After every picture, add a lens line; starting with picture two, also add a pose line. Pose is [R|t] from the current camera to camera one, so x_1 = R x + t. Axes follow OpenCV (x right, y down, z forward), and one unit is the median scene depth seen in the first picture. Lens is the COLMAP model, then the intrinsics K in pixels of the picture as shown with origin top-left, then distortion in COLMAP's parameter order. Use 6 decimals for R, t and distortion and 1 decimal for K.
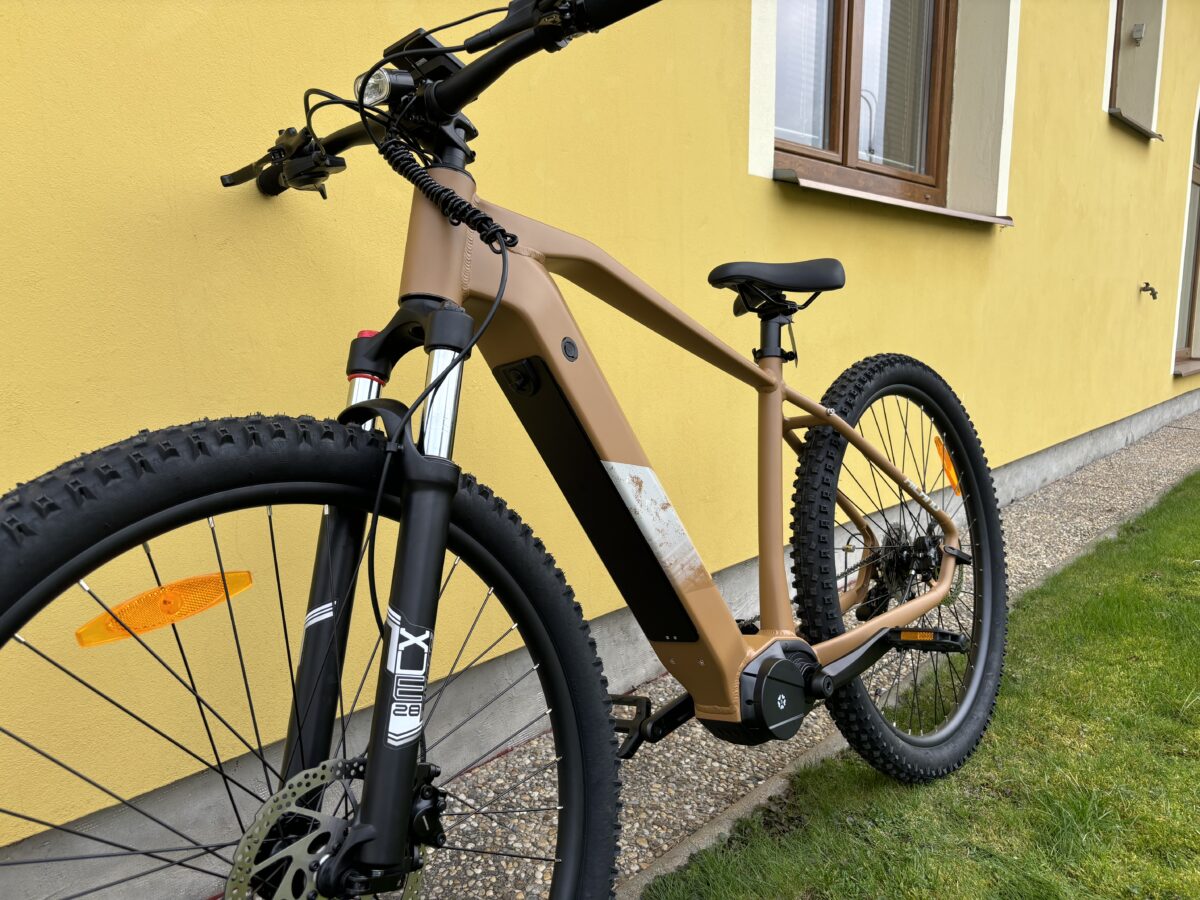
lens RADIAL K [[925.2, 0, 601.4], [0, 925.2, 443.9], [0, 0, 1]] dist [0.038365, -0.042583]
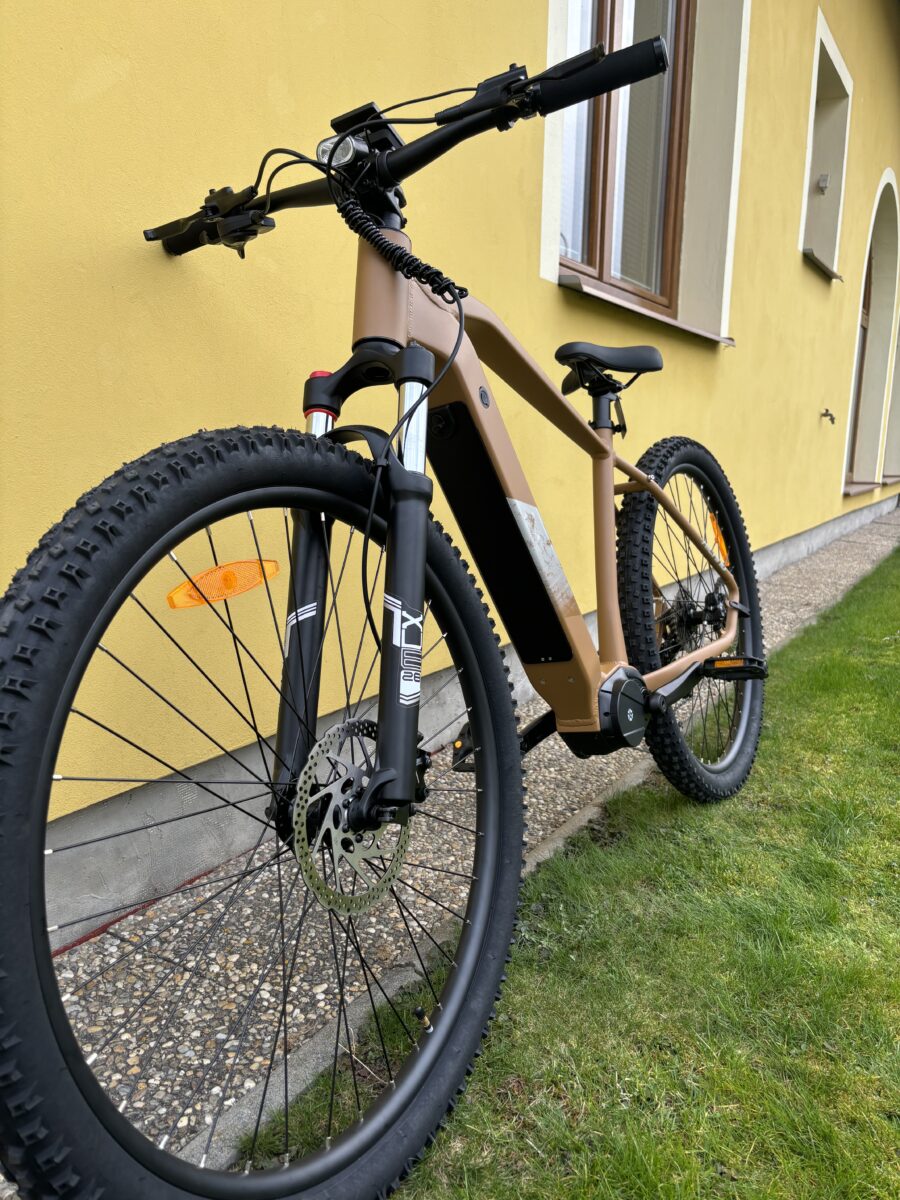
lens RADIAL K [[925.2, 0, 460.9], [0, 925.2, 592.4], [0, 0, 1]] dist [0.038365, -0.042583]
pose [[0.983432, -0.007123, 0.181135, -0.200089], [0.003303, 0.999766, 0.021378, 0.084290], [-0.181245, -0.020425, 0.983226, -0.097814]]
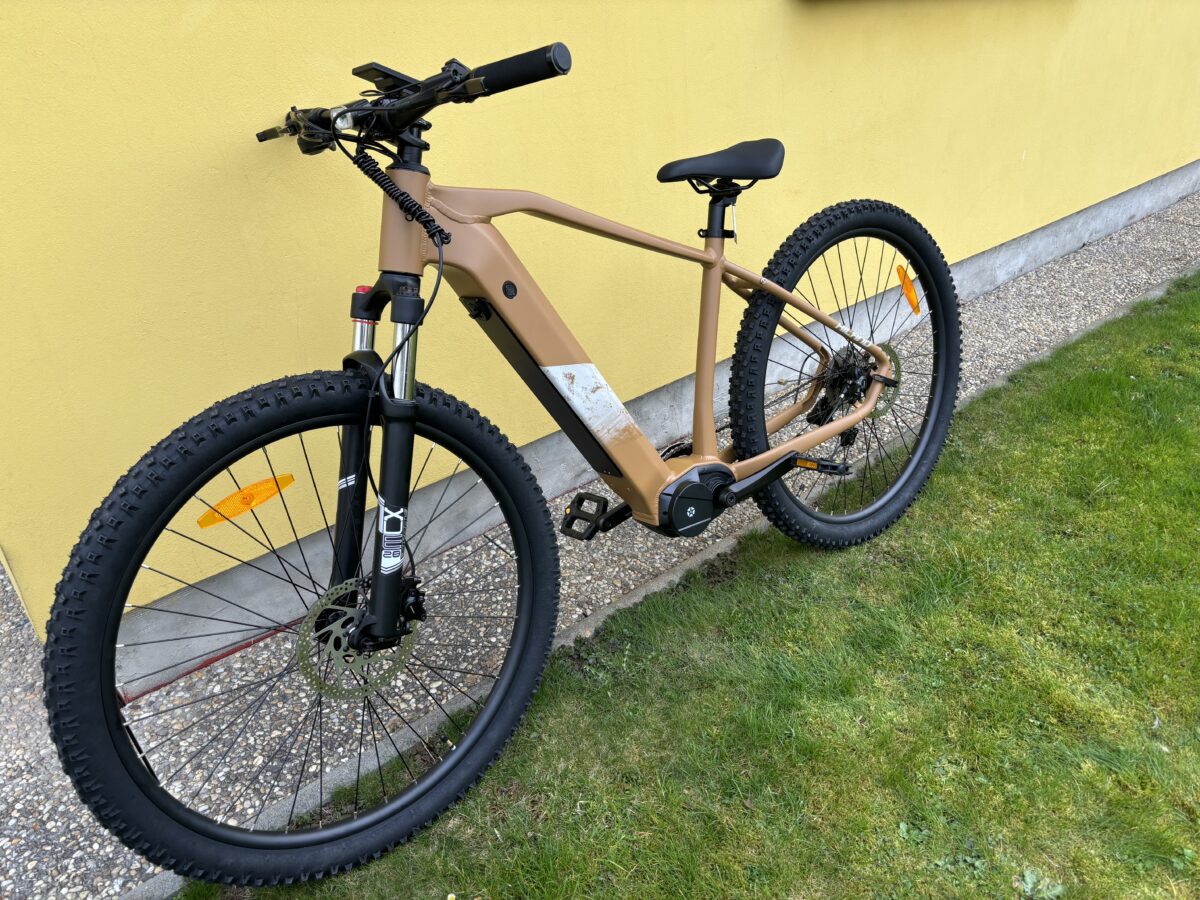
lens RADIAL K [[925.2, 0, 603.3], [0, 925.2, 454.8], [0, 0, 1]] dist [0.038365, -0.042583]
pose [[0.989628, 0.034538, -0.139441, 0.221224], [0.016994, 0.935704, 0.352376, -0.259609], [0.142646, -0.351091, 0.925412, -0.243927]]
